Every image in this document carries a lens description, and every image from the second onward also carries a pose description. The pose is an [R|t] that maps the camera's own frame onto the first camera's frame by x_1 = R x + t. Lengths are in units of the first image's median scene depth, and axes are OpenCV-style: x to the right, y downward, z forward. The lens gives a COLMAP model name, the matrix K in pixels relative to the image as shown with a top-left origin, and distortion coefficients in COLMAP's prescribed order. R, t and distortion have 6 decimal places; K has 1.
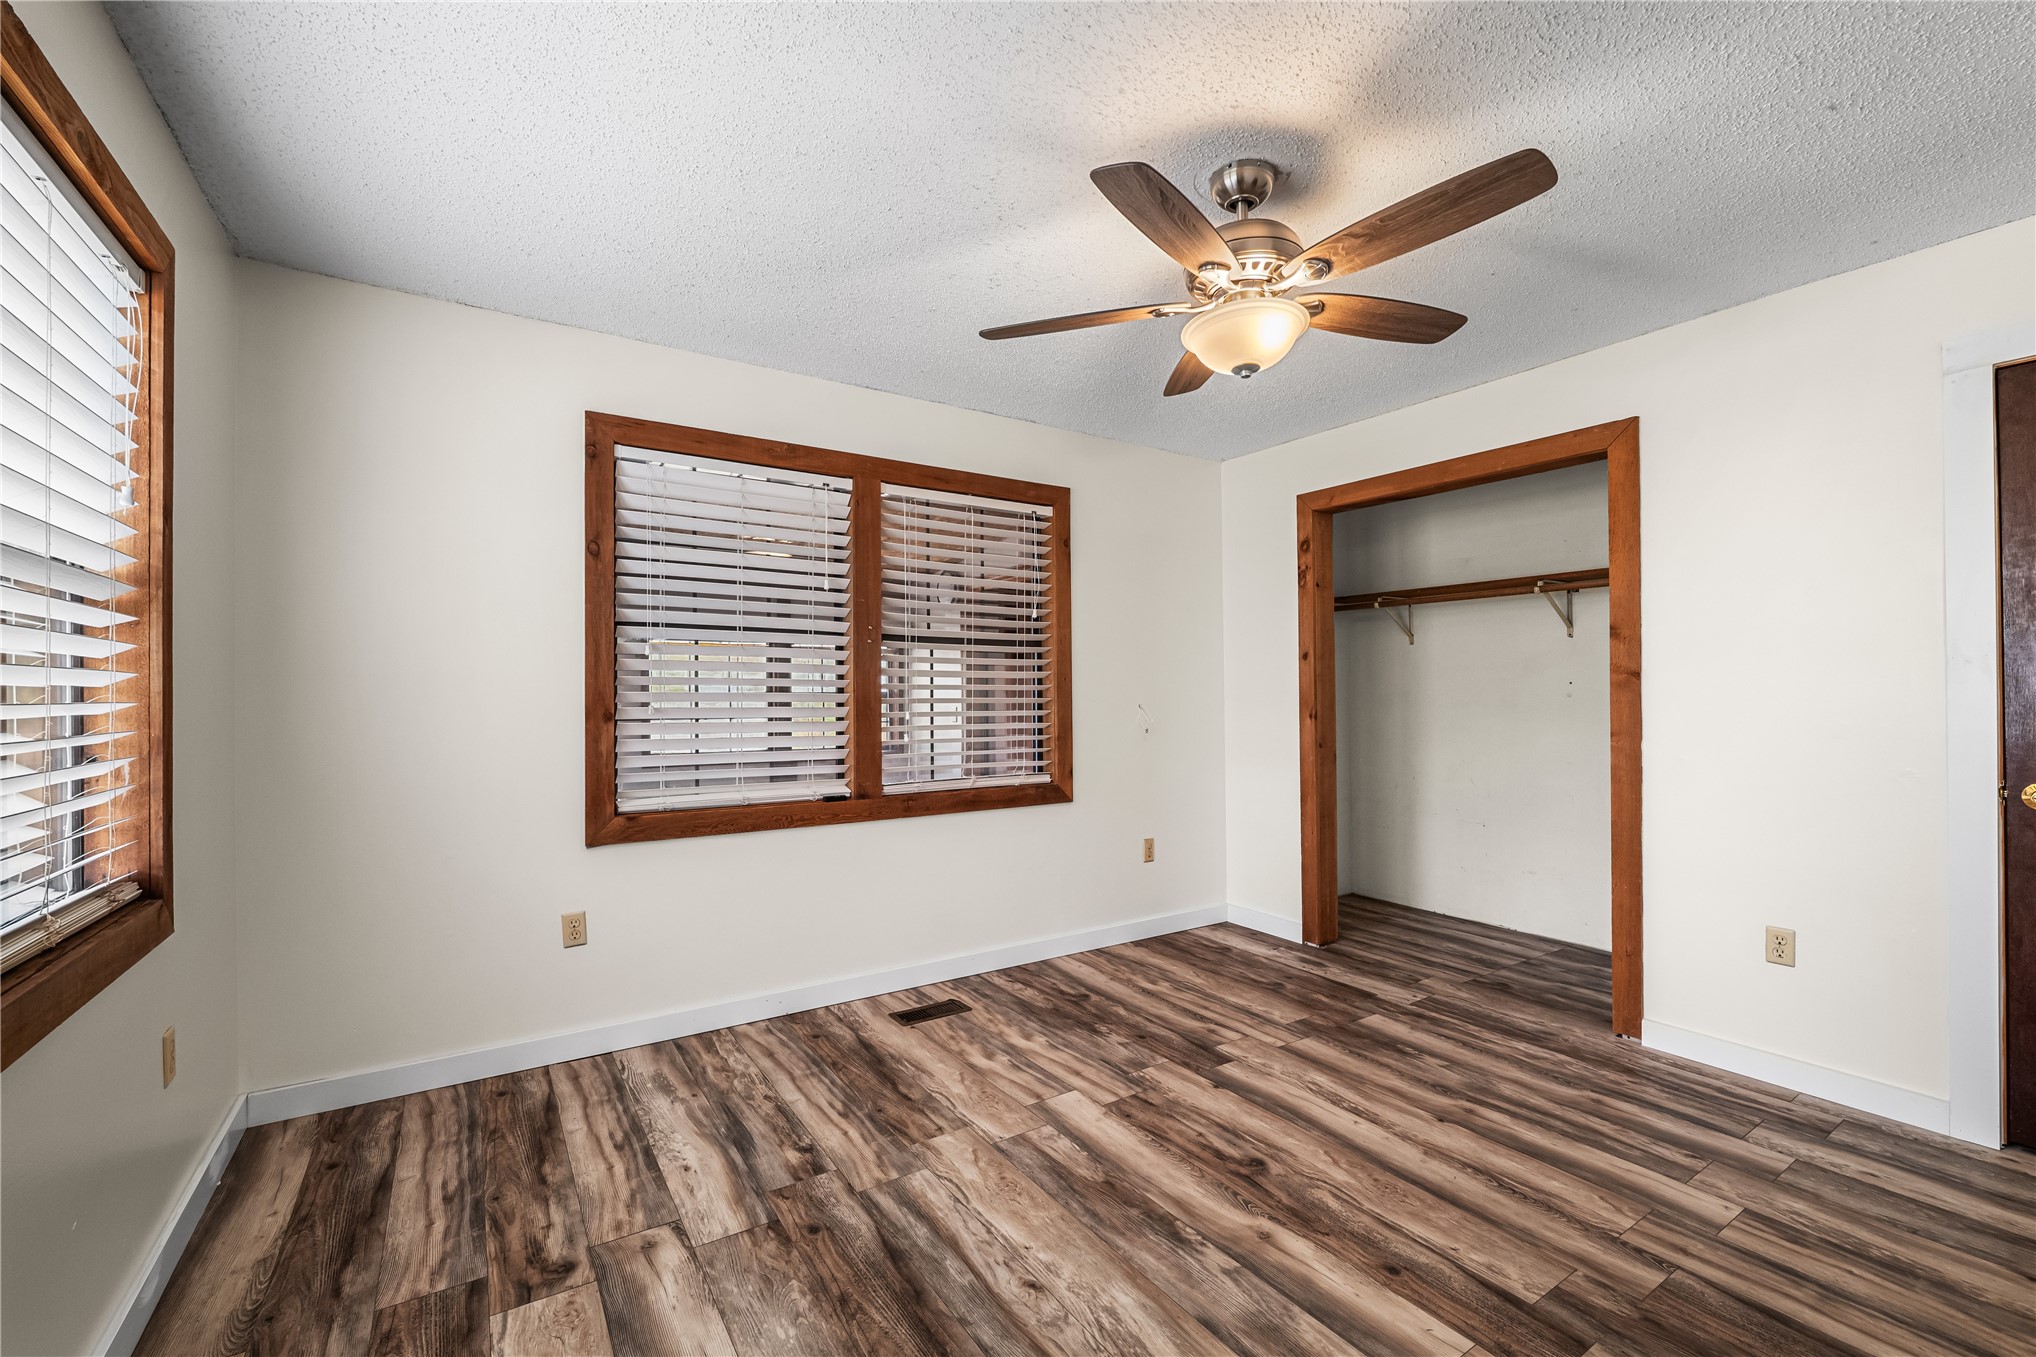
lens RADIAL K [[817.0, 0, 1018.1], [0, 817.0, 687.2], [0, 0, 1]] dist [-0.011373, -0.000044]
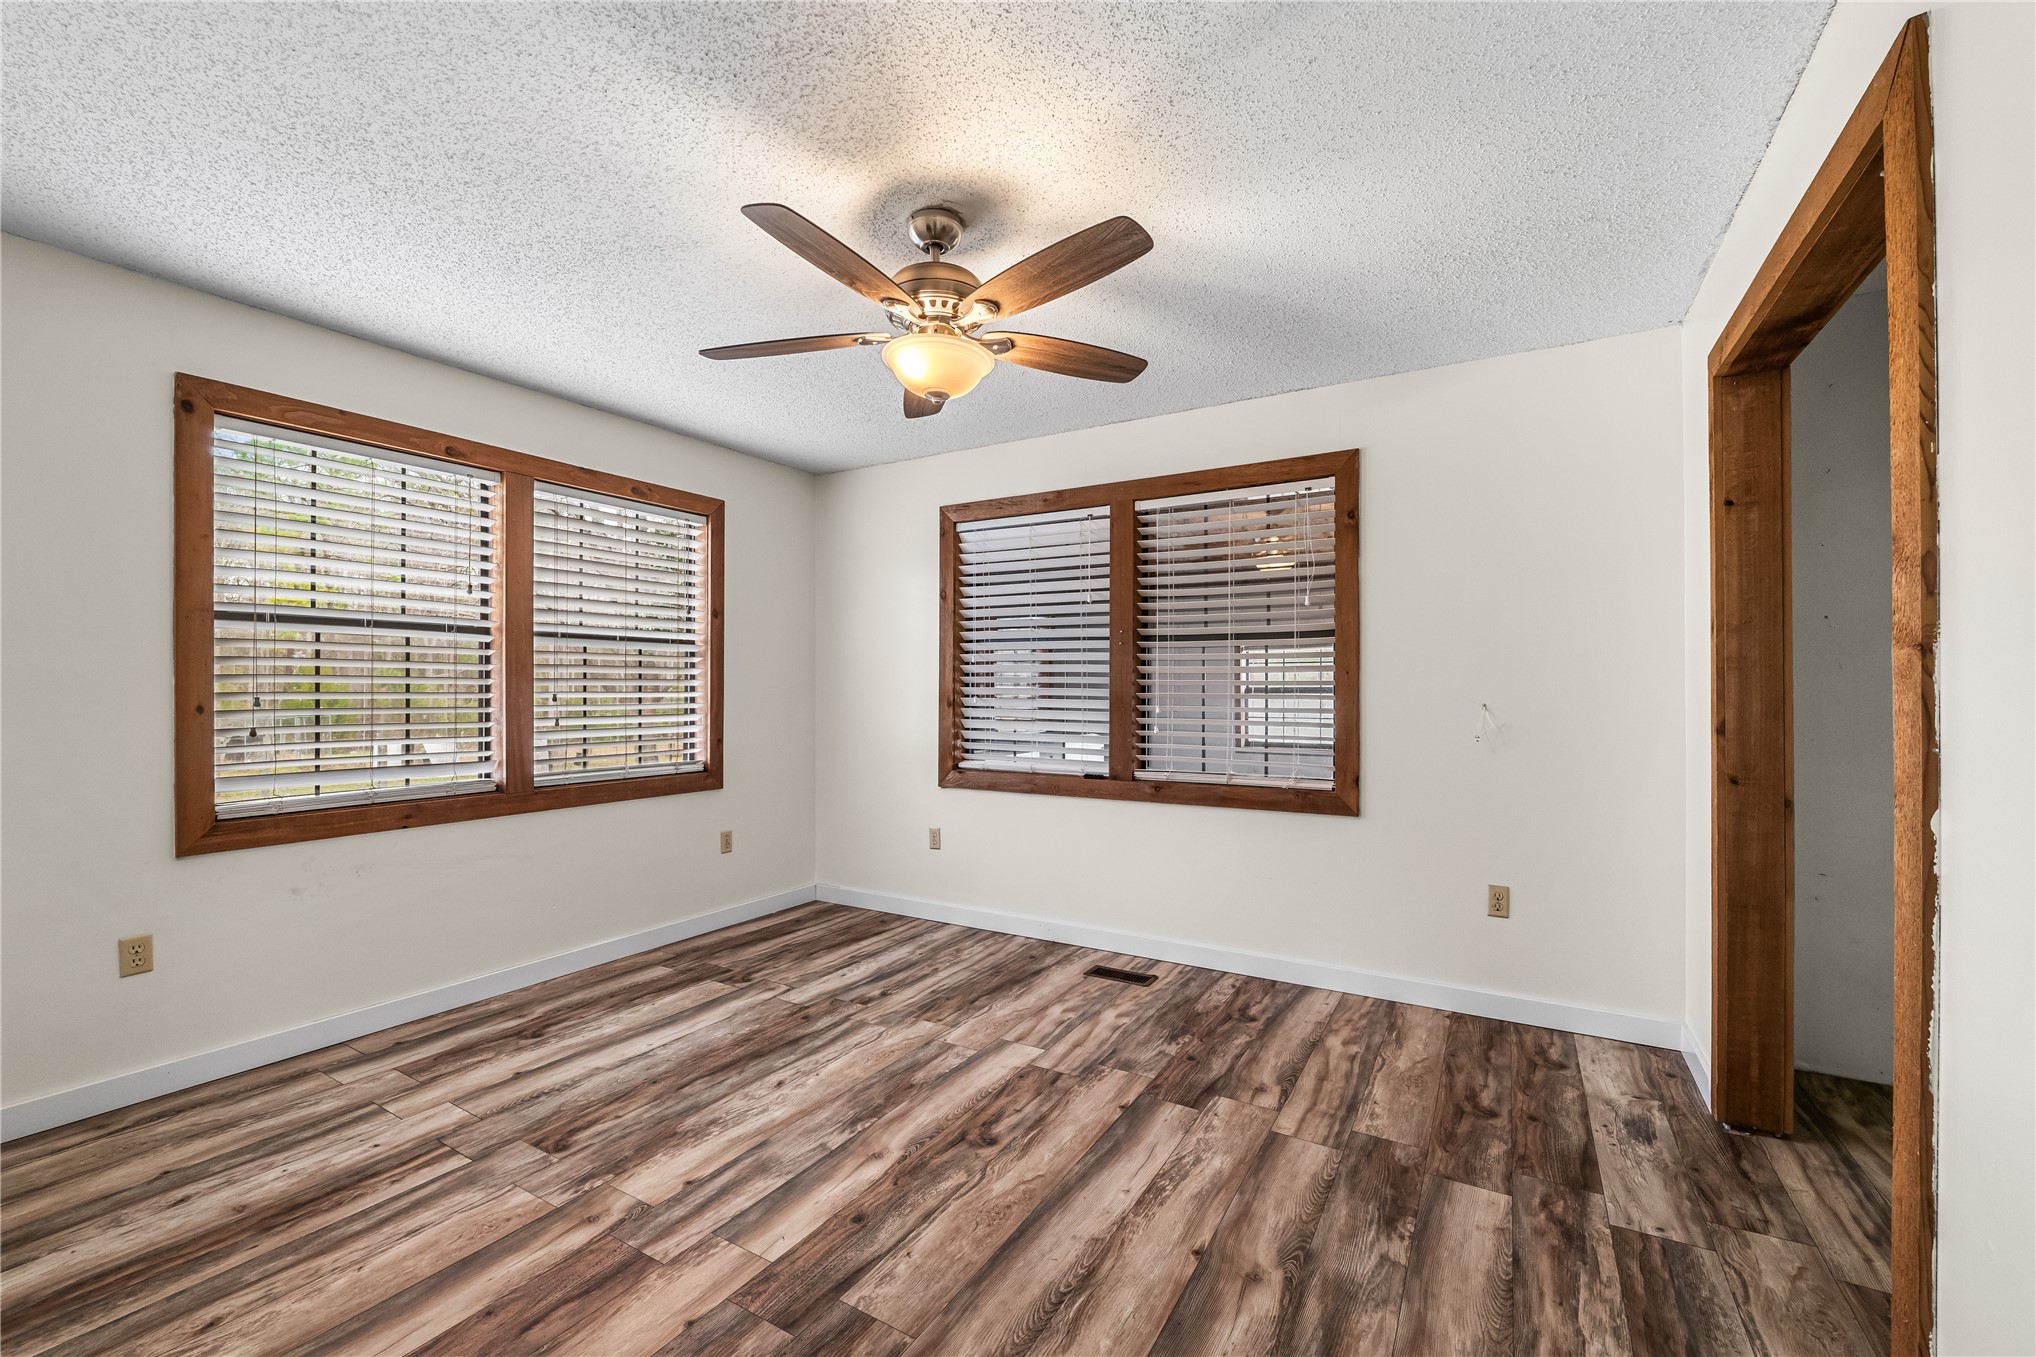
lens RADIAL K [[841.6, 0, 1055.6], [0, 841.6, 681.7], [0, 0, 1]] dist [-0.011201, -0.000061]
pose [[0.464266, -0.004121, -0.885686, 1.012442], [0.005070, 0.999985, -0.001995, -0.000575], [0.885681, -0.003564, 0.464280, 0.455658]]
